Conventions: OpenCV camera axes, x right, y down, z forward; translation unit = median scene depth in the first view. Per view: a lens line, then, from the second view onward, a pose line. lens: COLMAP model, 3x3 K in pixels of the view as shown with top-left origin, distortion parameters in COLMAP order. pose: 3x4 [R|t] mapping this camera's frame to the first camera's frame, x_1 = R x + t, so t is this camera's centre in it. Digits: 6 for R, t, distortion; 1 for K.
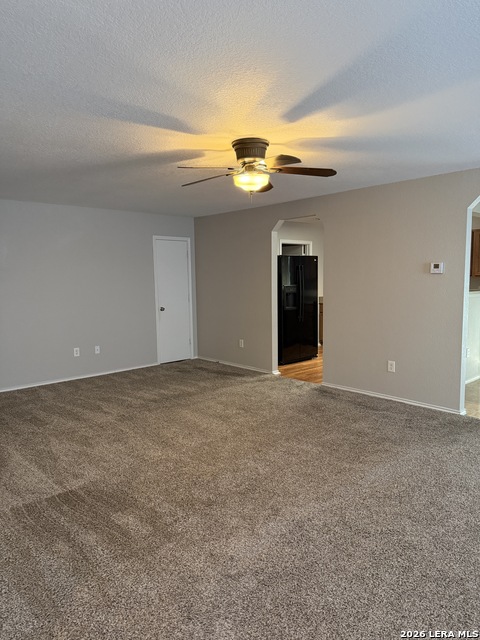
lens RADIAL K [[451.8, 0, 236.2], [0, 451.8, 320.2], [0, 0, 1]] dist [0.170790, -0.323325]
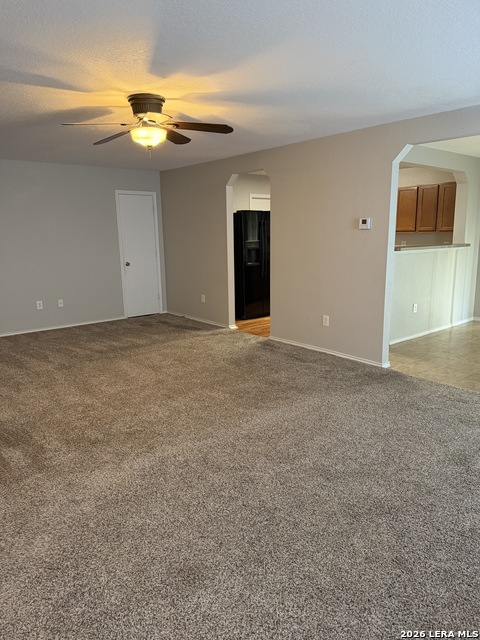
lens RADIAL K [[451.8, 0, 236.2], [0, 451.8, 320.2], [0, 0, 1]] dist [0.170790, -0.323325]
pose [[0.998926, 0.008008, -0.045640, 0.183466], [-0.003514, 0.995208, 0.097718, -0.000287], [0.046204, -0.097453, 0.994167, -0.028787]]
